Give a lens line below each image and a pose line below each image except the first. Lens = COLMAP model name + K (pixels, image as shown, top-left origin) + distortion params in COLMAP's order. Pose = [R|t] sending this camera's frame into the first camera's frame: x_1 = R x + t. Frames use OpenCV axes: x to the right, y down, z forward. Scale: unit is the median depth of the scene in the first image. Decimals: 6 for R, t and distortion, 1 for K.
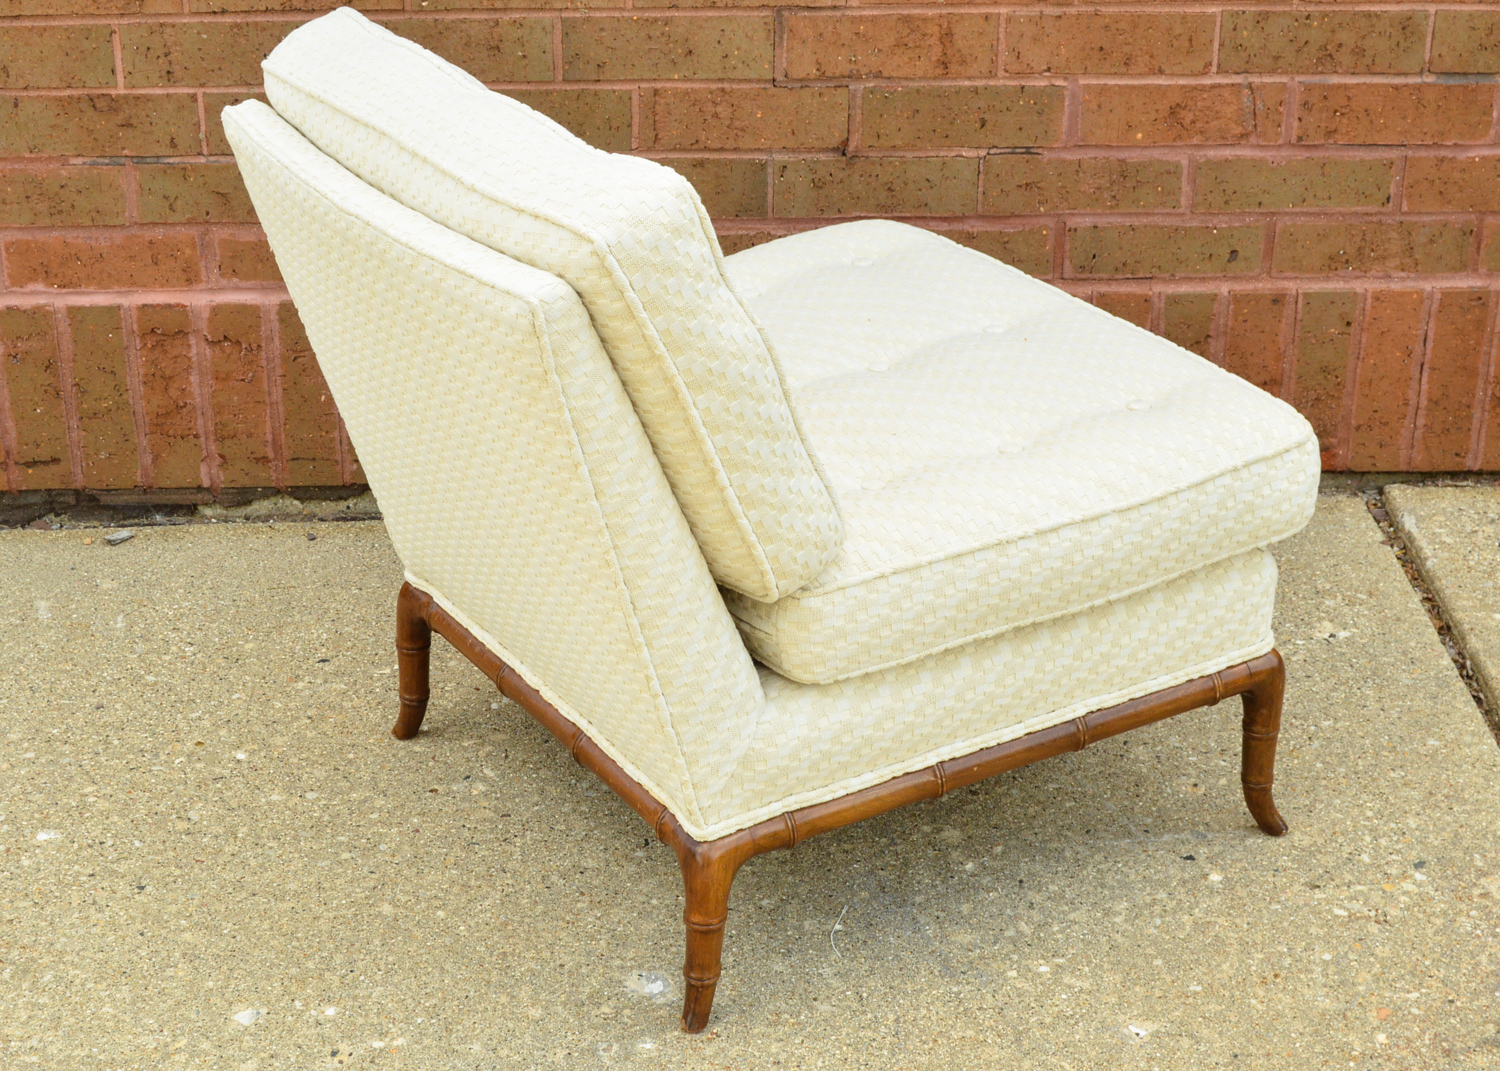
lens RADIAL K [[2658.4, 0, 747.5], [0, 2658.4, 575.9], [0, 0, 1]] dist [-0.039989, 0.000000]
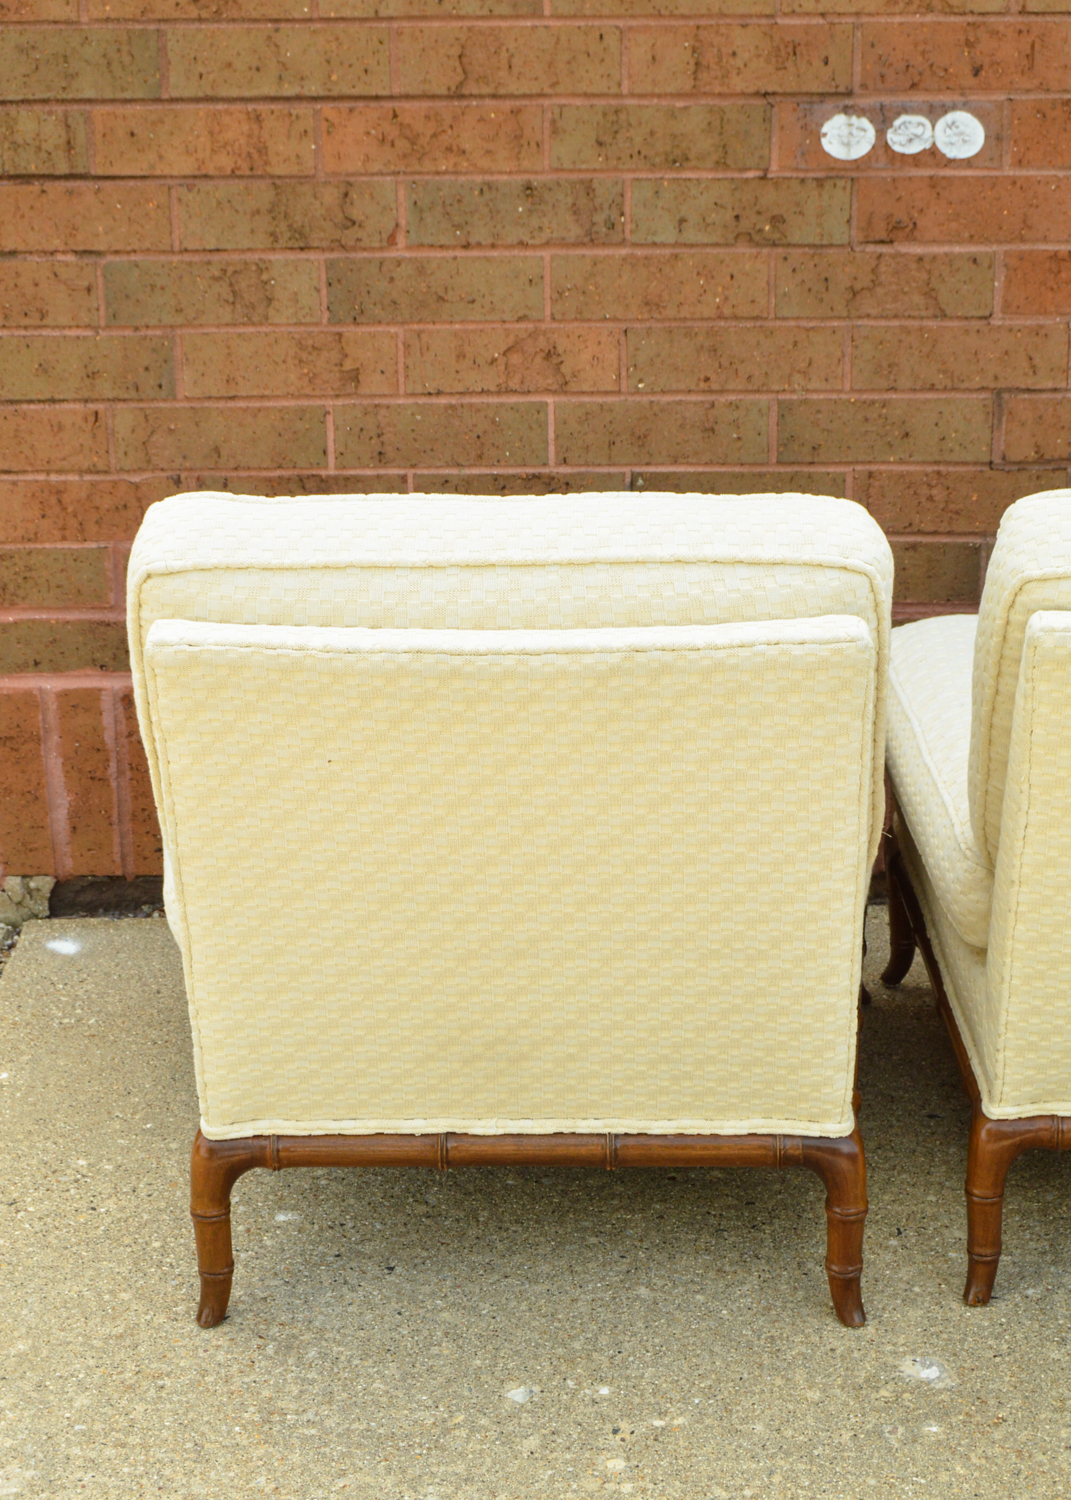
lens RADIAL K [[3003.6, 0, 539.0], [0, 3003.6, 744.5], [0, 0, 1]] dist [-0.030152, 0.000000]
pose [[0.998435, 0.005863, -0.055617, -0.104678], [-0.011112, 0.995460, -0.094531, 0.026574], [0.054810, 0.095001, 0.993967, -0.114625]]
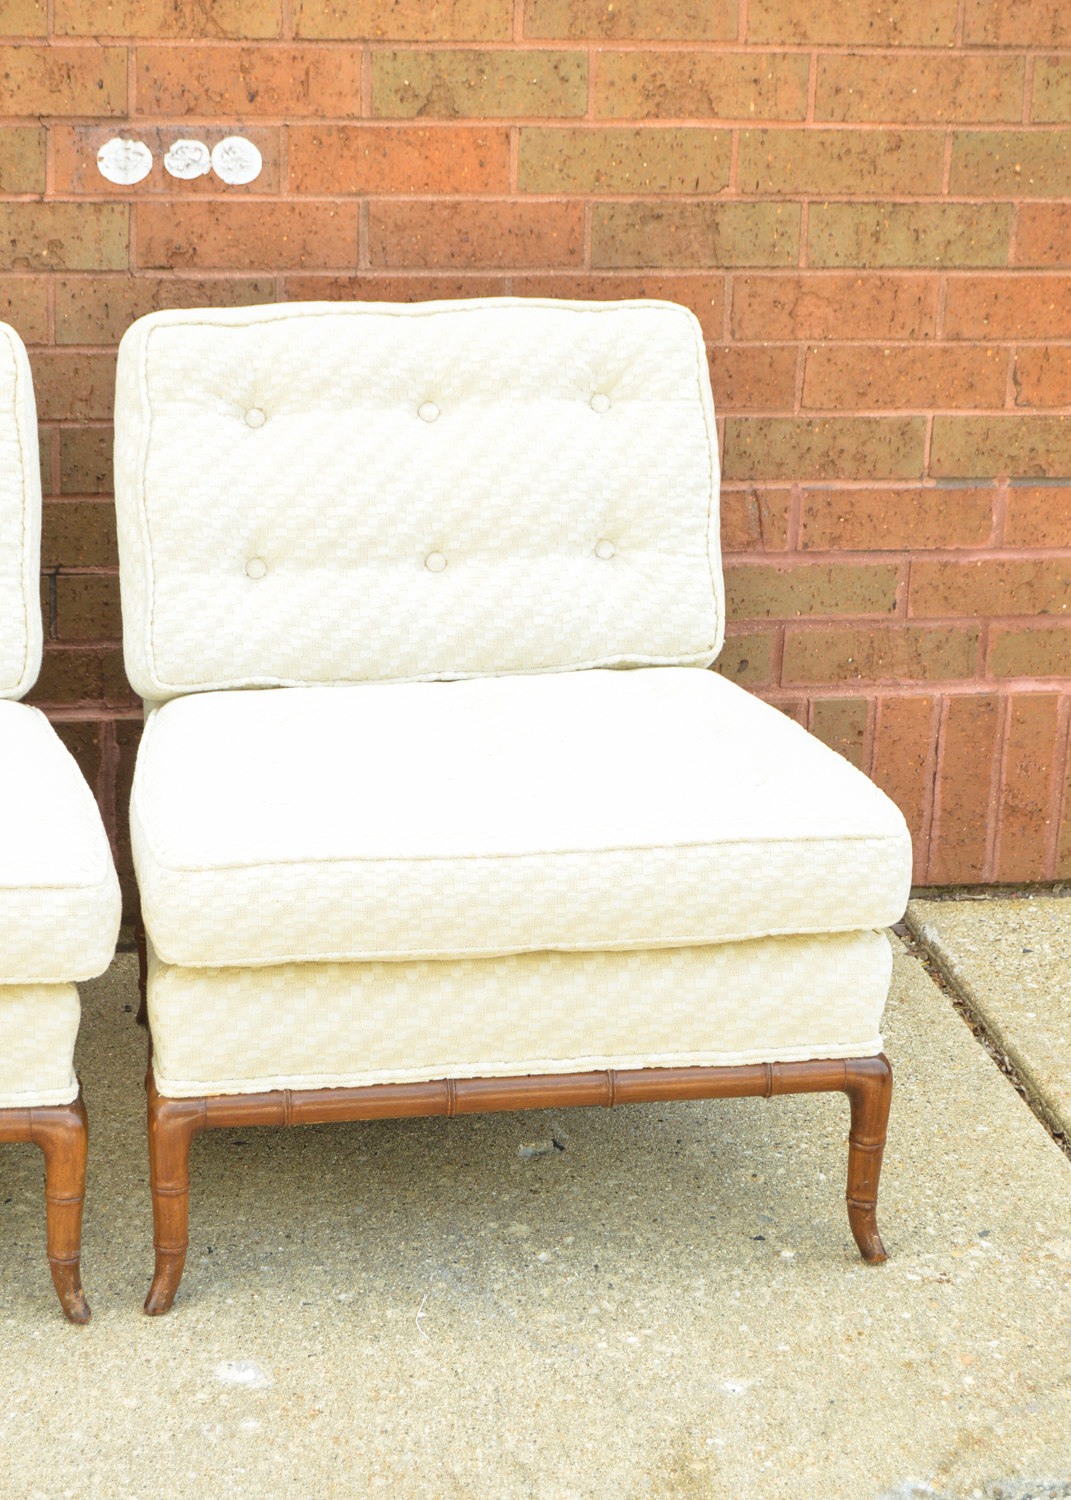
lens RADIAL K [[3423.3, 0, 524.2], [0, 3423.3, 750.9], [0, 0, 1]] dist [-0.015638, 0.000000]
pose [[0.986440, -0.020868, 0.162792, -0.118460], [0.043185, 0.989933, -0.134785, 0.088977], [-0.158341, 0.139988, 0.977411, -0.251455]]
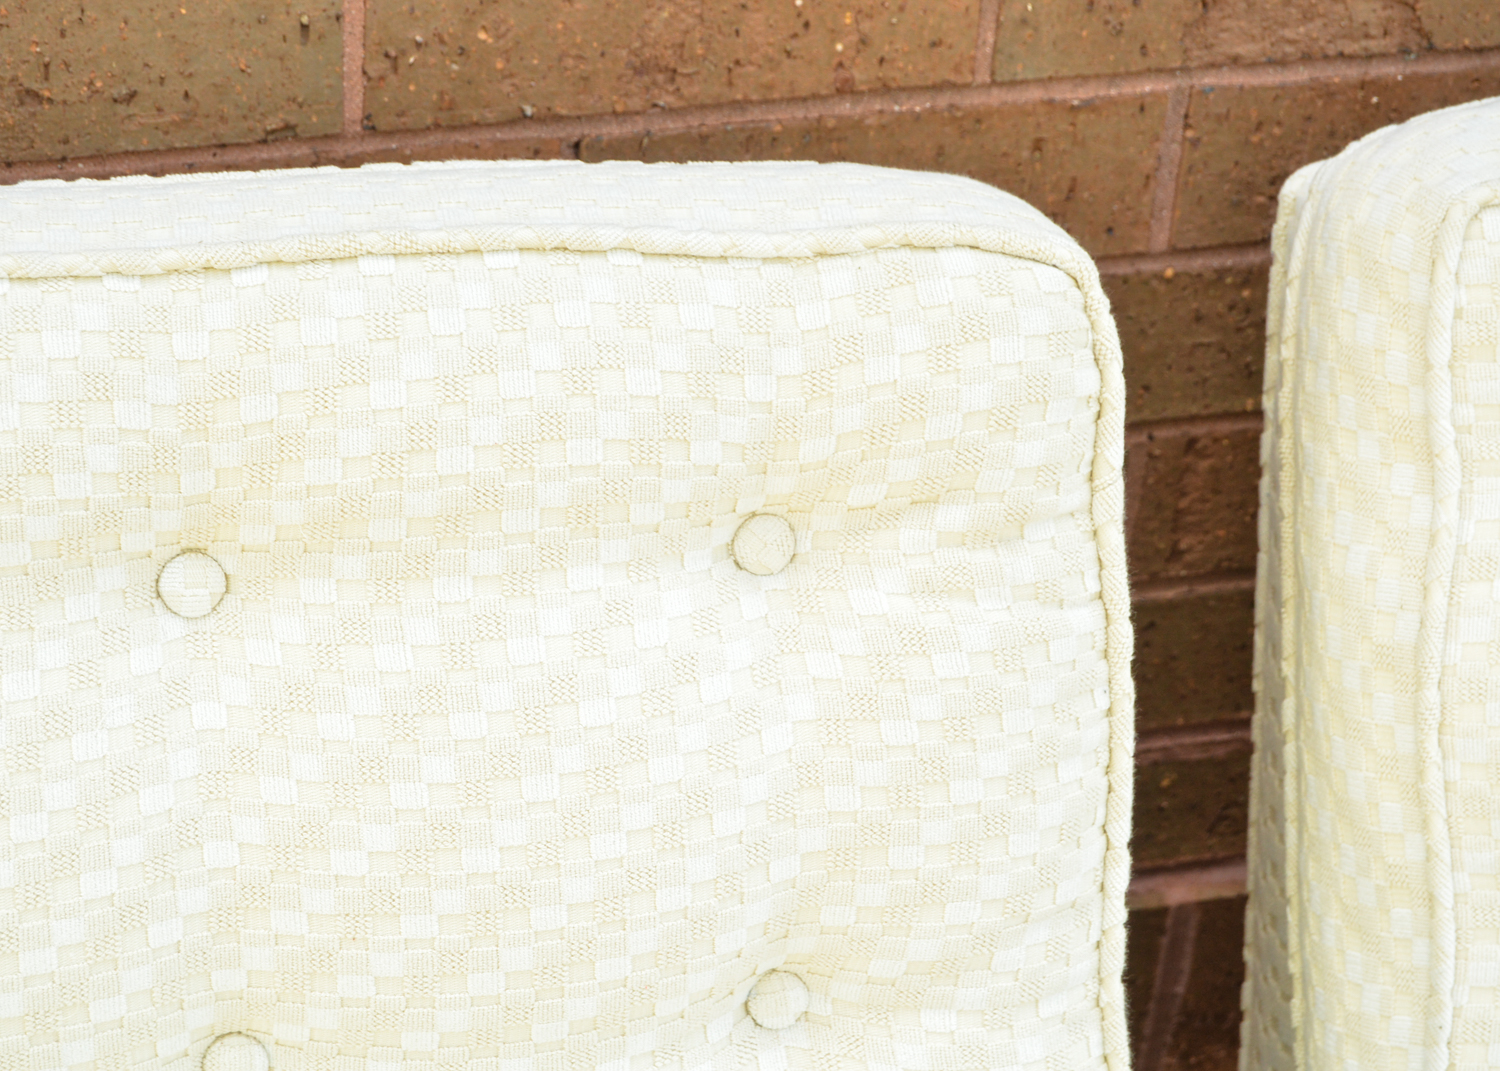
lens RADIAL K [[3690.4, 0, 738.3], [0, 3690.4, 544.6], [0, 0, 1]] dist [-0.024132, 0.000000]
pose [[0.967884, -0.086244, 0.236141, -0.241600], [0.050166, 0.986681, 0.154740, -0.277772], [-0.246341, -0.137924, 0.959319, 0.573566]]
